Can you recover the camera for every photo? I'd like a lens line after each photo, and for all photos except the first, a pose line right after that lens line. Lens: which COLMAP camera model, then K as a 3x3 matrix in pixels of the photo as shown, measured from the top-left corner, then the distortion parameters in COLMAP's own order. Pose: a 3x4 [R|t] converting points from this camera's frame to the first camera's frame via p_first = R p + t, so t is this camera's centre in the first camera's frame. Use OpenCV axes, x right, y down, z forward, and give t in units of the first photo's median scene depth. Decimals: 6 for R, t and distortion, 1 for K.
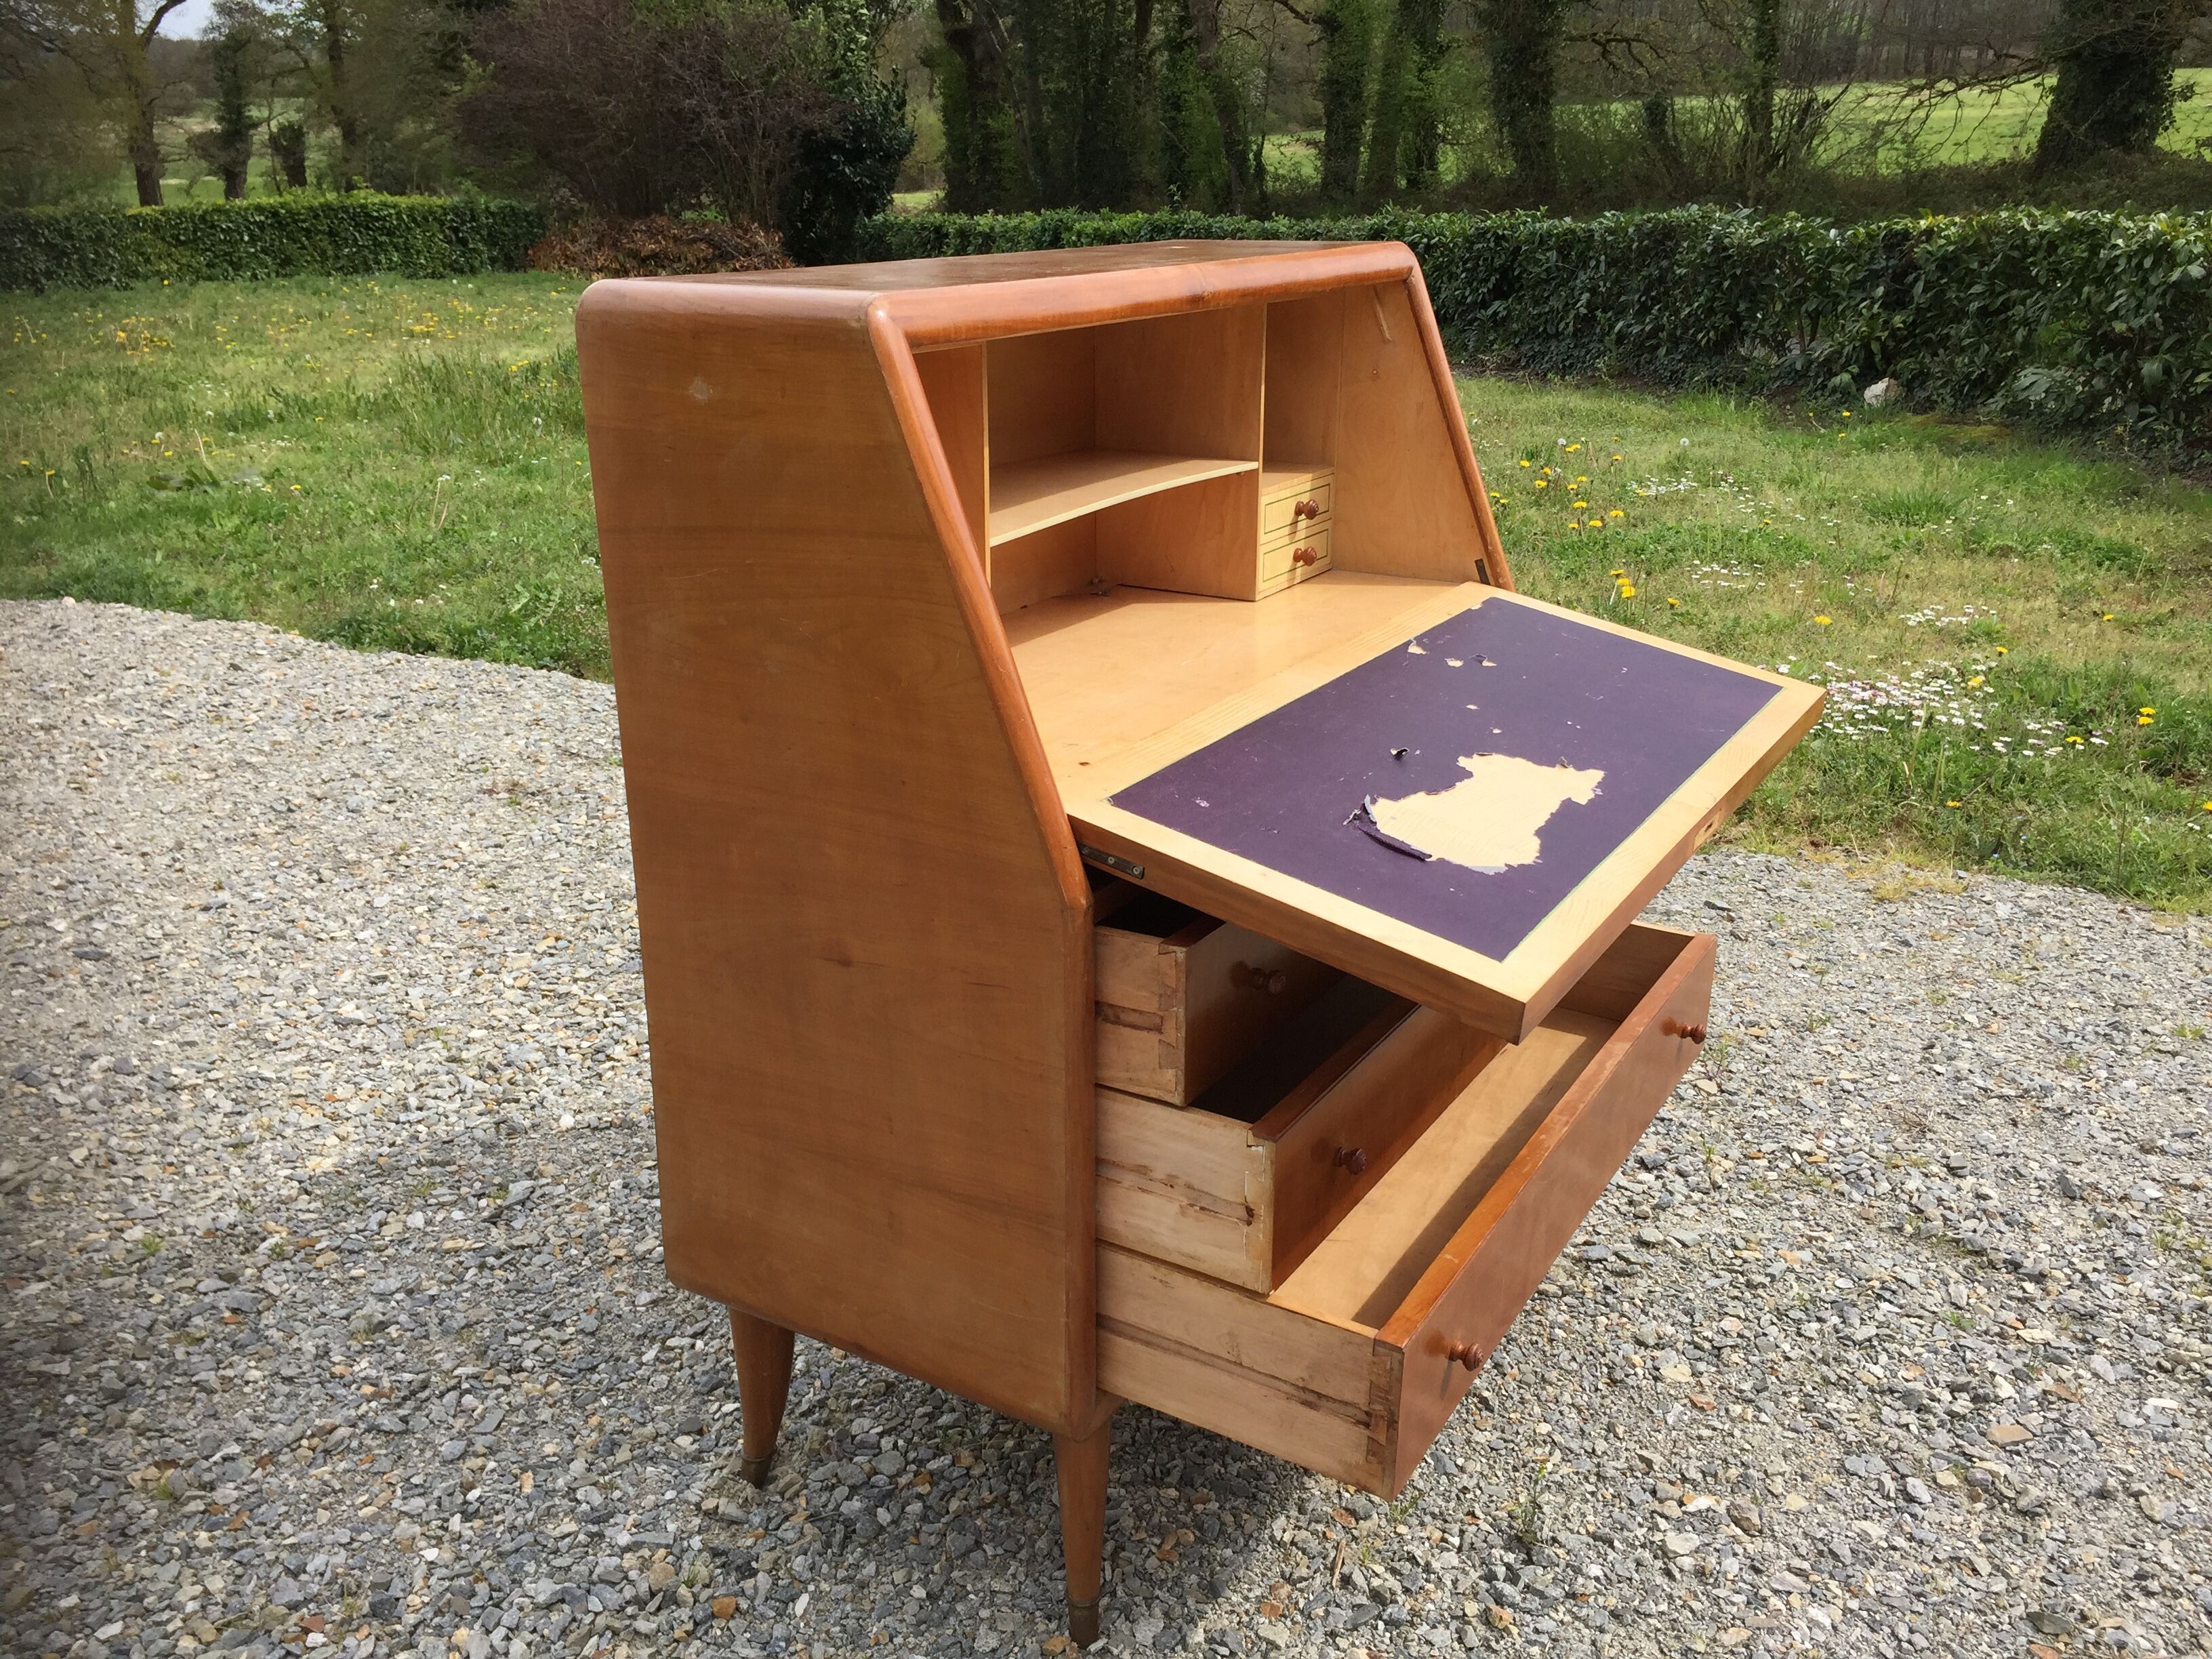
lens RADIAL K [[1869.9, 0, 1113.9], [0, 1869.9, 873.9], [0, 0, 1]] dist [0.077325, -0.101447]
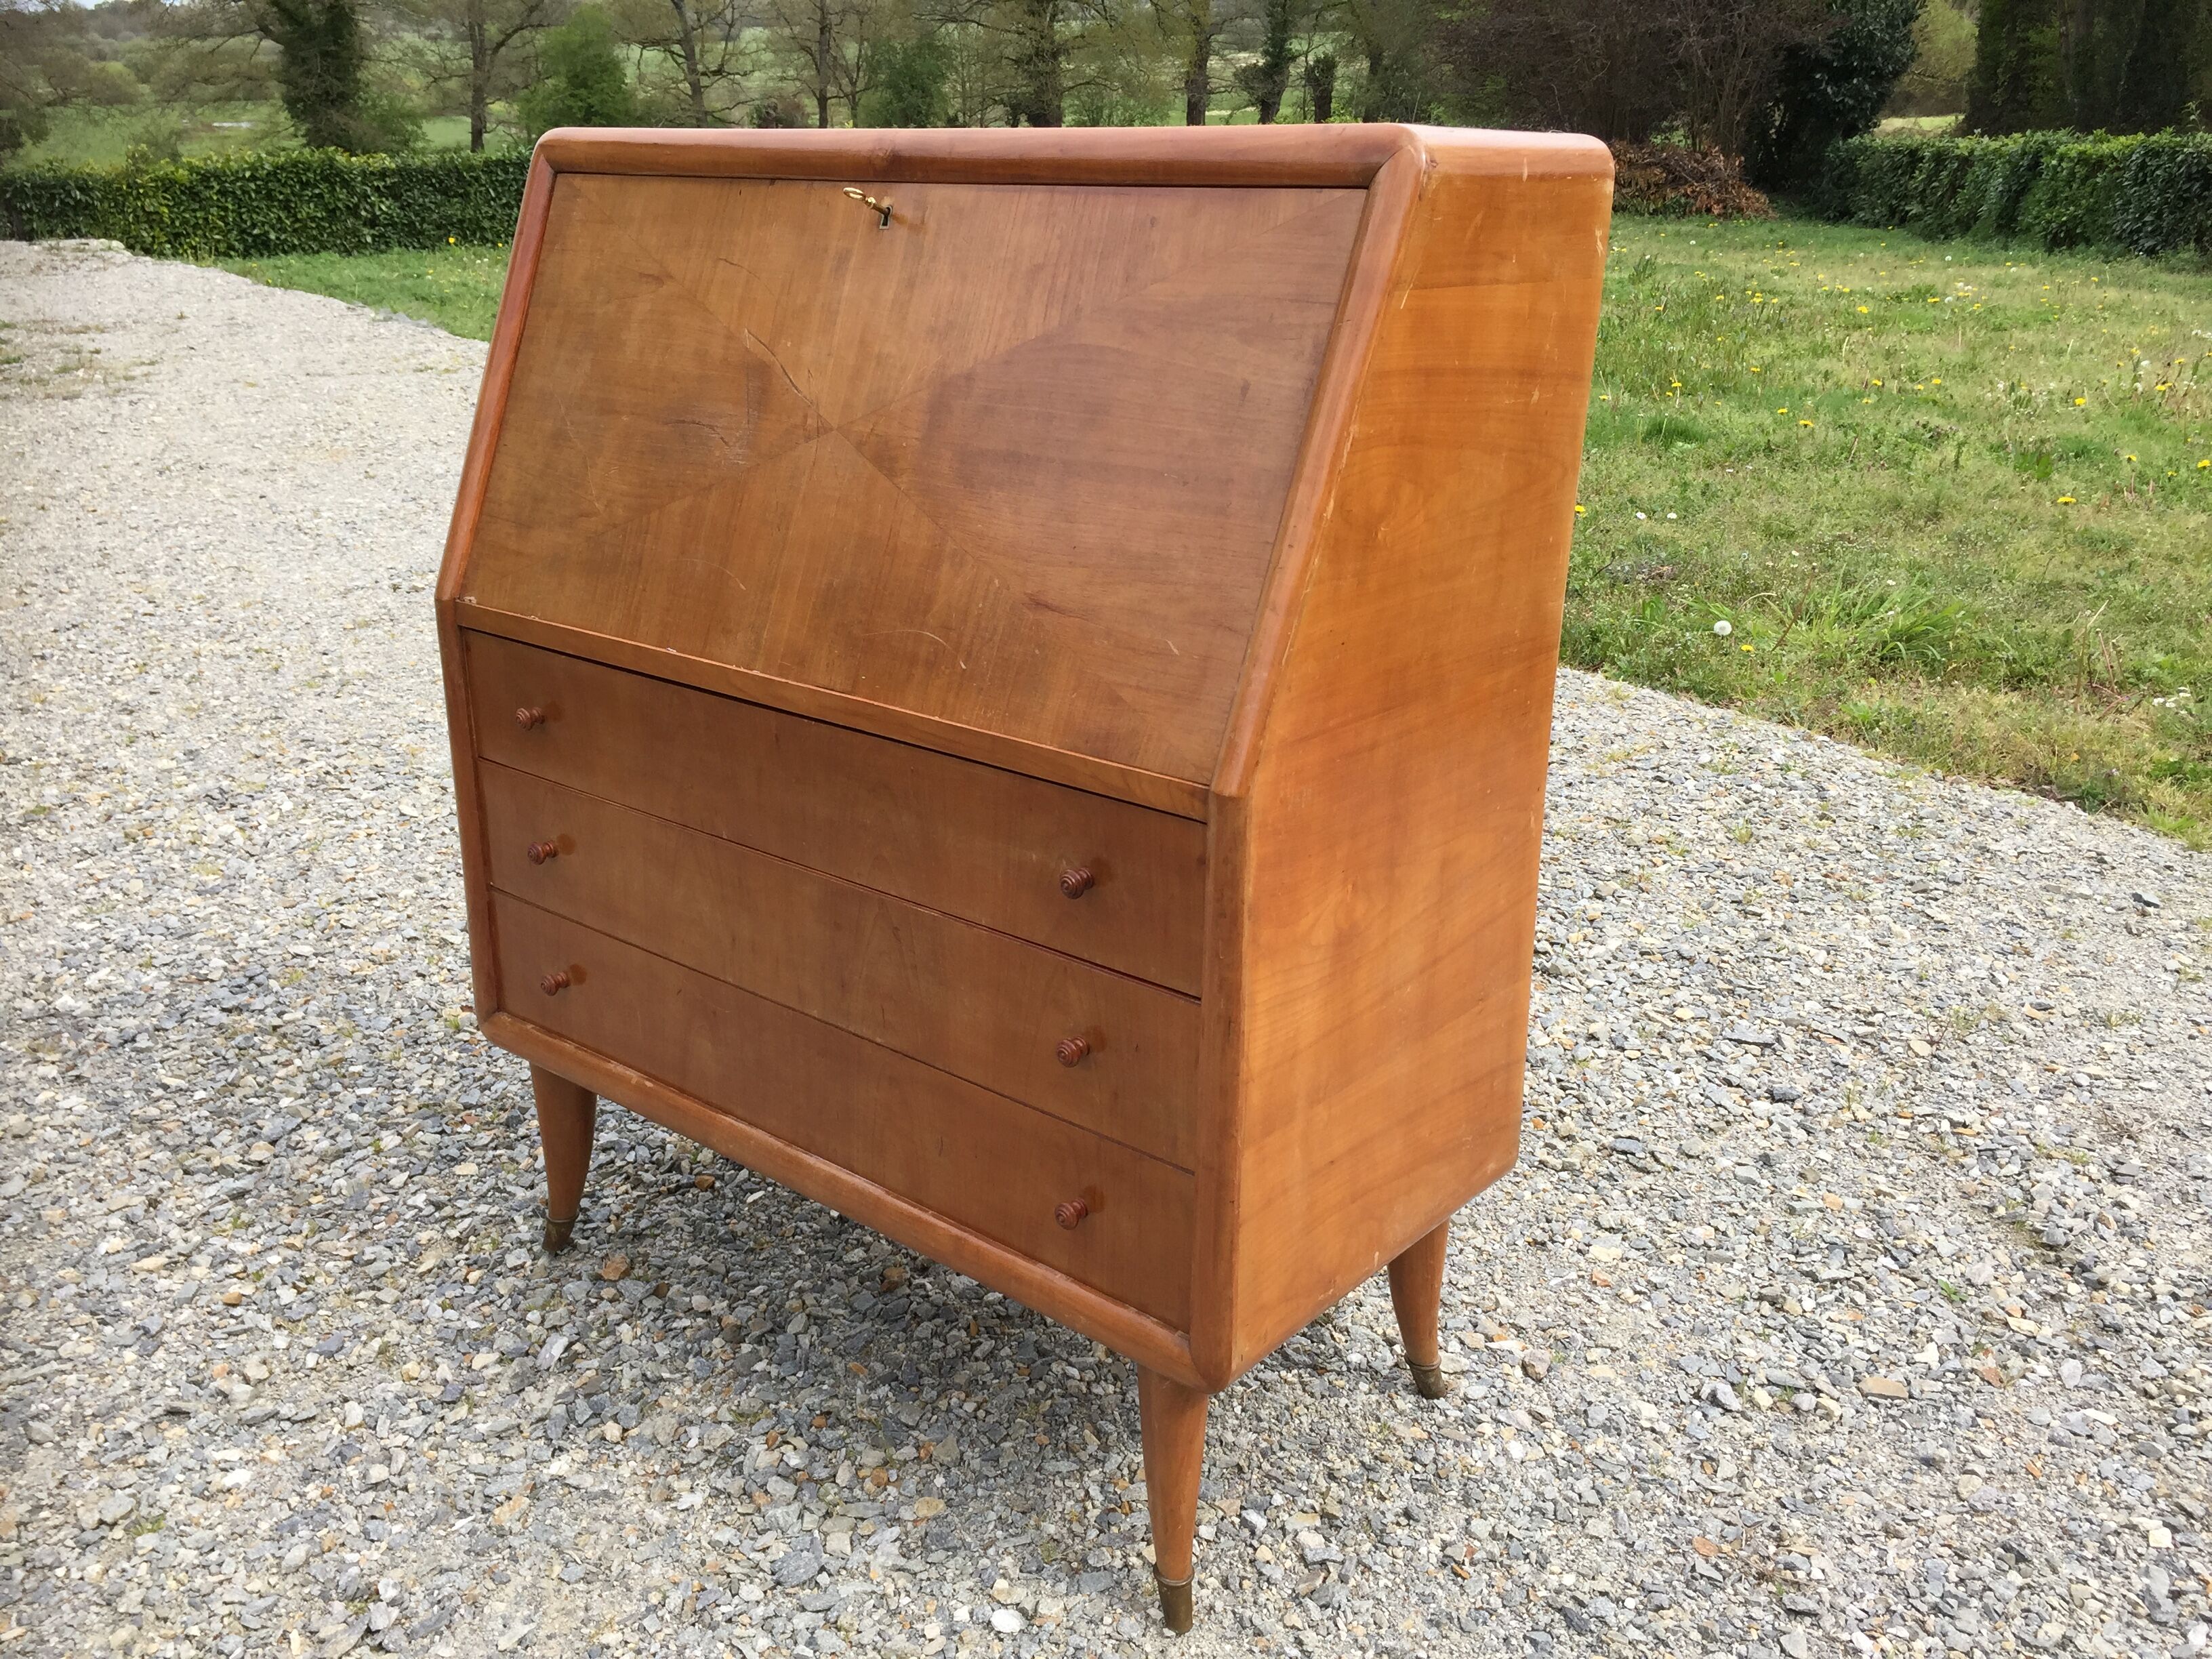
lens RADIAL K [[1869.9, 0, 1108.0], [0, 1869.9, 856.8], [0, 0, 1]] dist [0.077325, -0.101447]
pose [[0.879150, 0.174450, -0.443466, 0.406027], [-0.163055, 0.984536, 0.064047, 0.028362], [0.447781, 0.016002, 0.894000, -0.023361]]
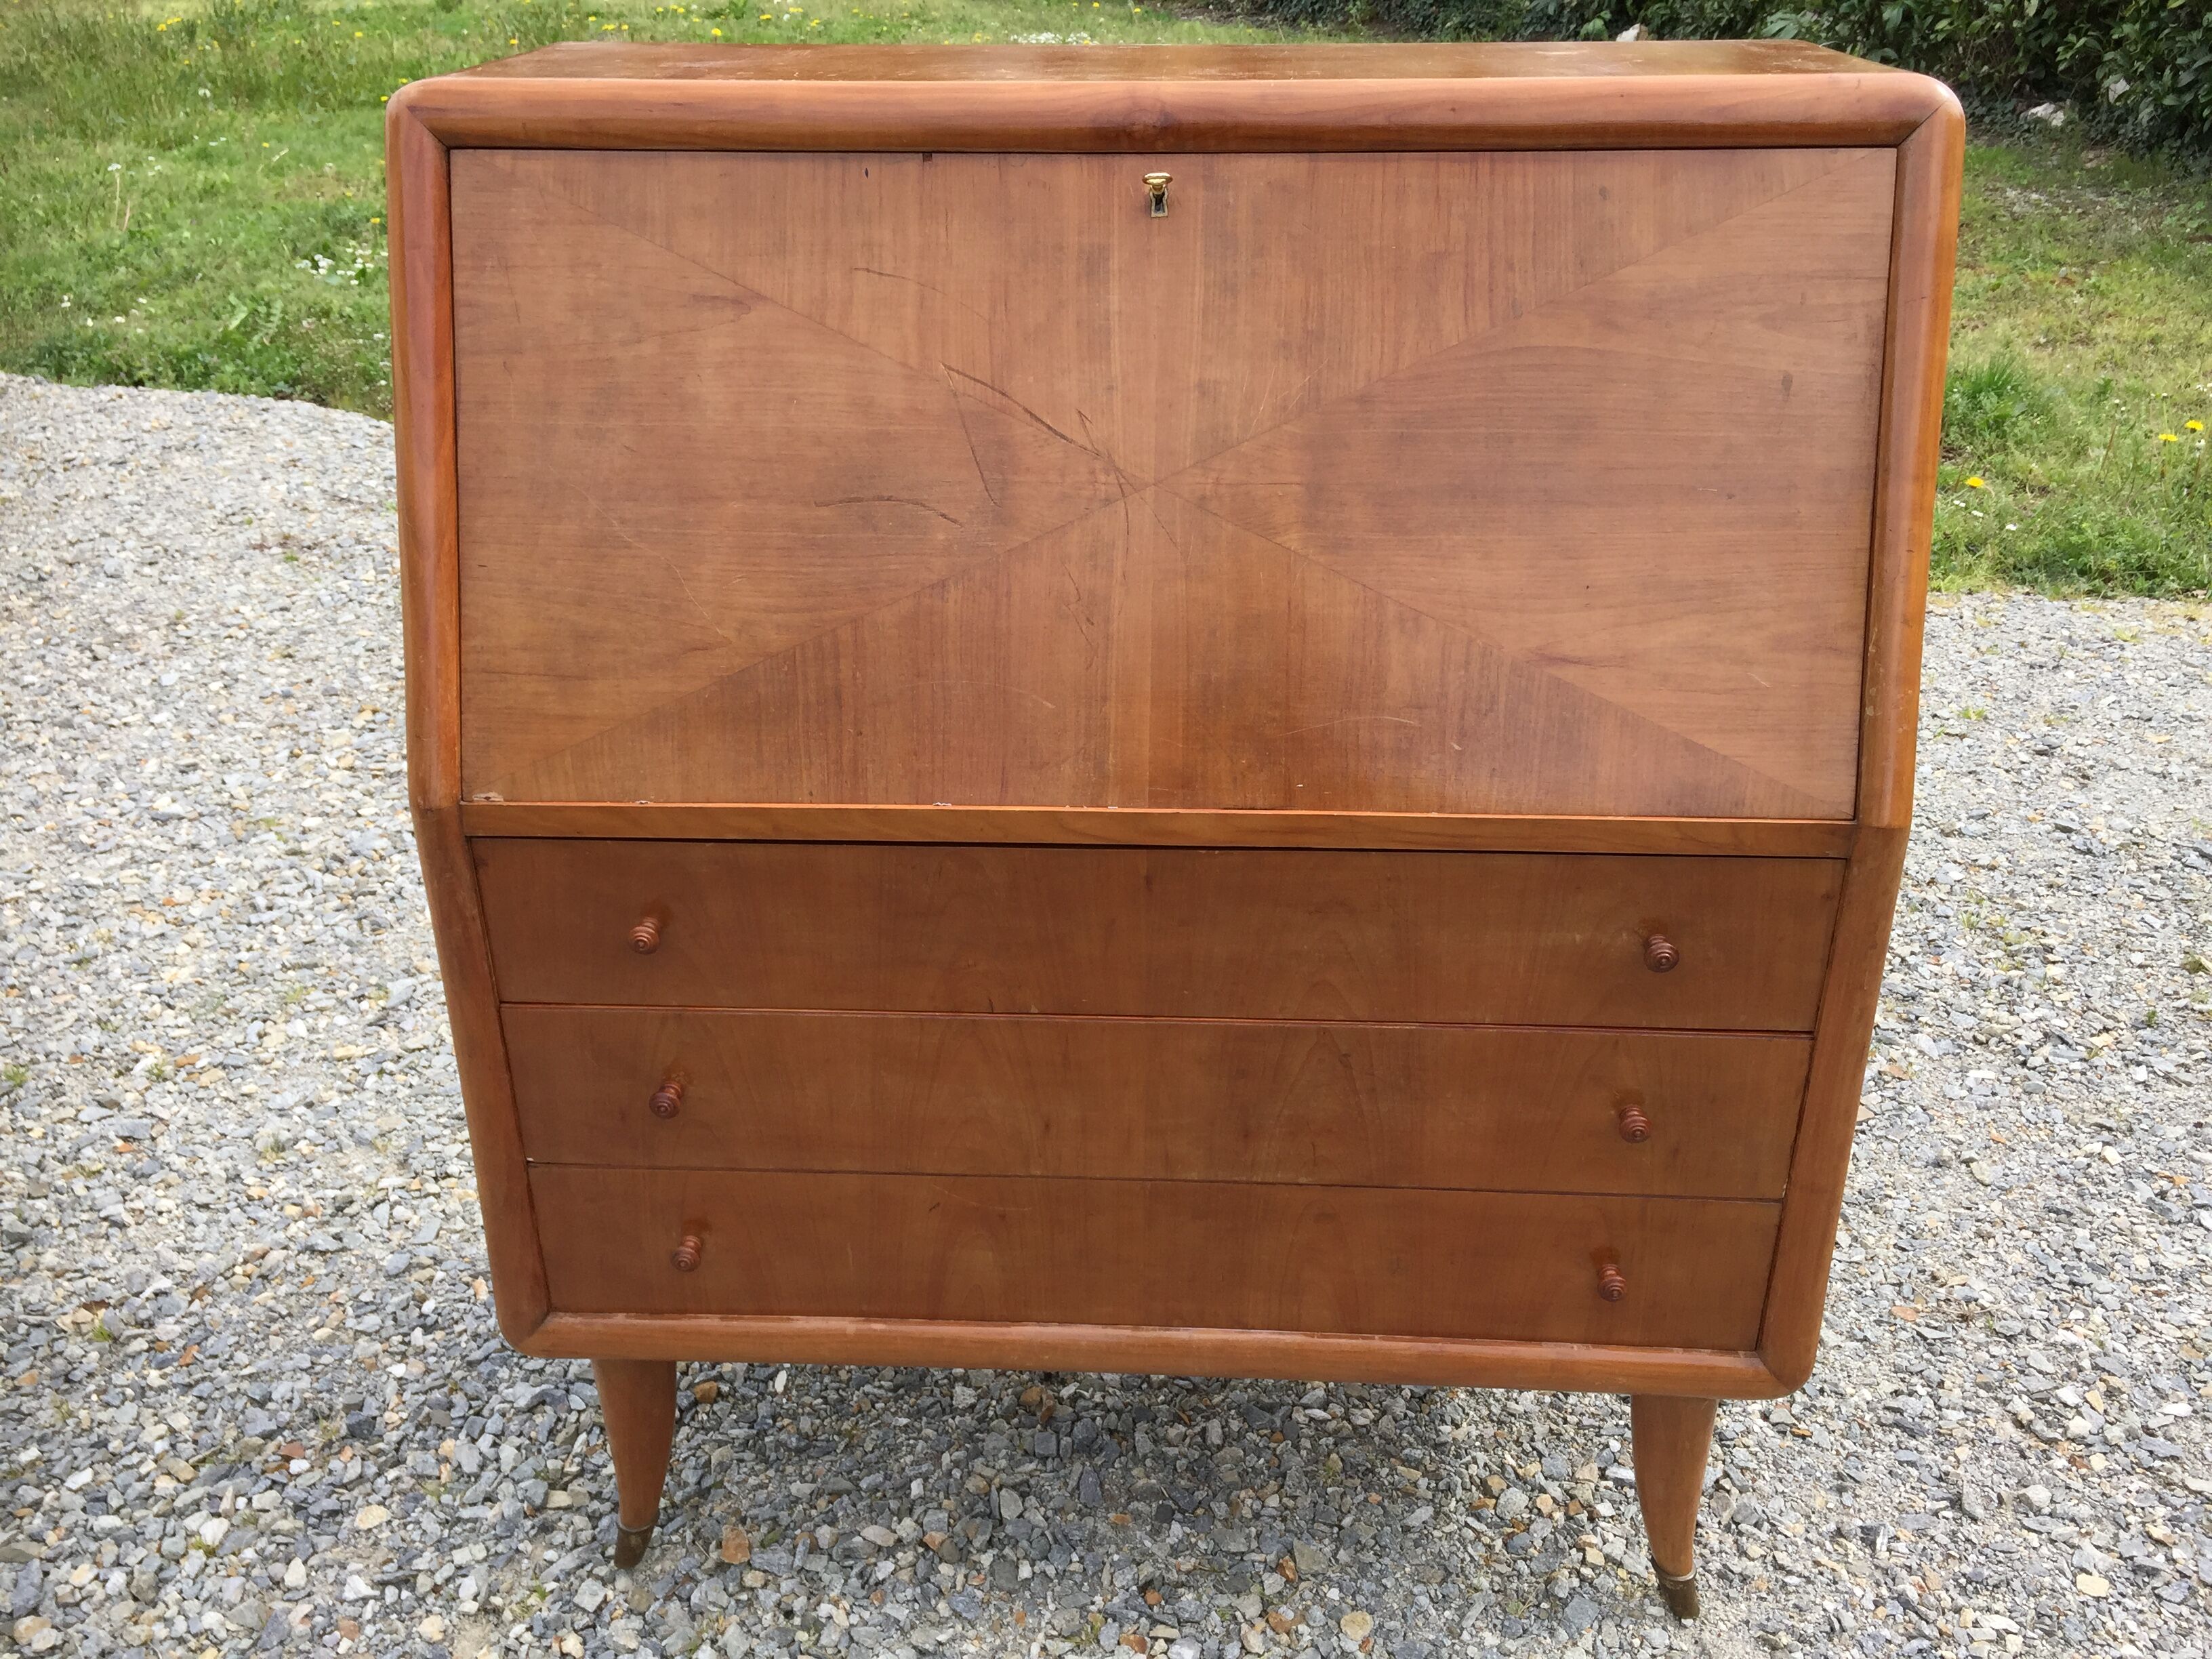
lens RADIAL K [[1869.9, 0, 1110.9], [0, 1869.9, 858.4], [0, 0, 1]] dist [0.077325, -0.101447]
pose [[0.990038, -0.068765, 0.122863, -0.065883], [0.047854, 0.985015, 0.165696, -0.044376], [-0.132416, -0.158166, 0.978494, 0.002043]]
